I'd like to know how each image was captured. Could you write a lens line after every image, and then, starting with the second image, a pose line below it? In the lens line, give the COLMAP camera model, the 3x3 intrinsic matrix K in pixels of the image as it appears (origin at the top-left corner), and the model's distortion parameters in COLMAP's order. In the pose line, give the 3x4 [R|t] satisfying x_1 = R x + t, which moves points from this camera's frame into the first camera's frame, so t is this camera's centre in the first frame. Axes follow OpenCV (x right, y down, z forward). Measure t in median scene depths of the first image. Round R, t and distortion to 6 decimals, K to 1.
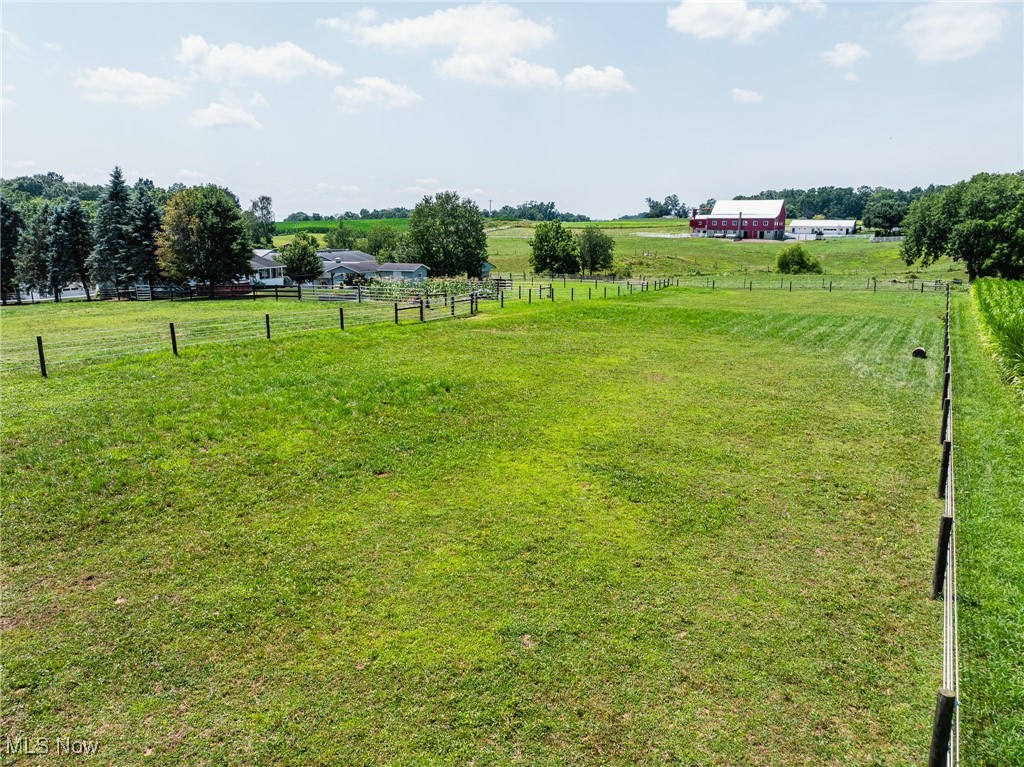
lens RADIAL K [[723.1, 0, 515.5], [0, 723.1, 382.1], [0, 0, 1]] dist [-0.043631, 0.003141]
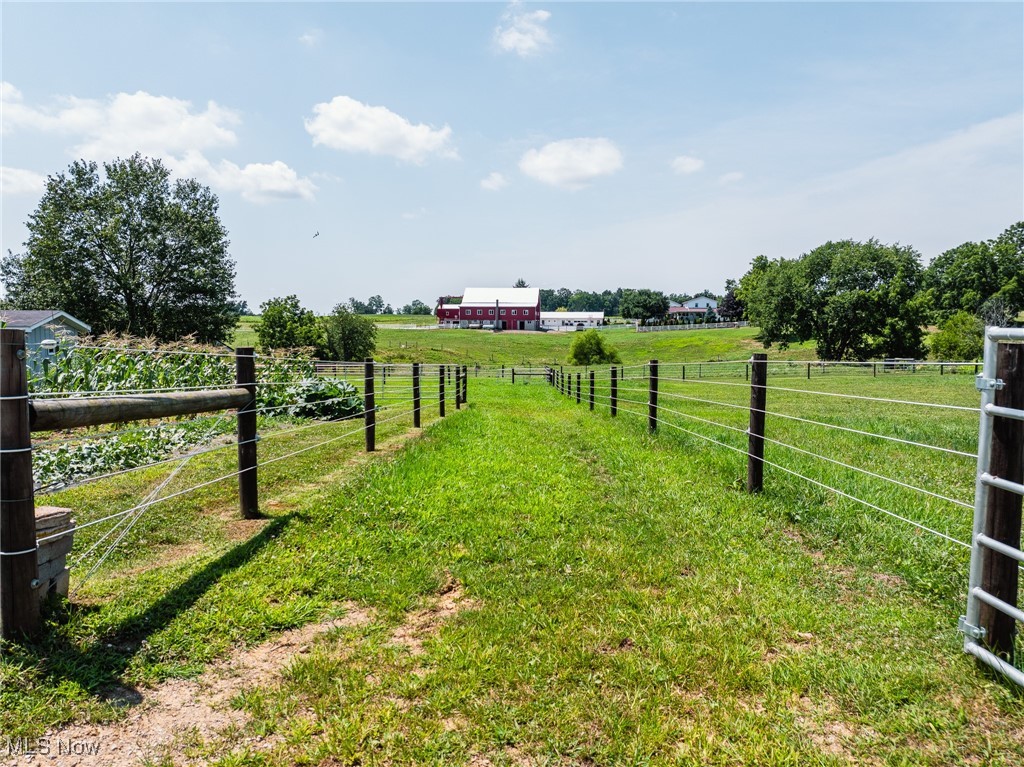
lens RADIAL K [[723.1, 0, 515.5], [0, 723.1, 382.1], [0, 0, 1]] dist [-0.043631, 0.003141]
pose [[0.913555, -0.022755, 0.406079, -0.050509], [0.080666, 0.988736, -0.126070, -0.052307], [-0.398636, 0.147929, 0.905100, 0.435505]]
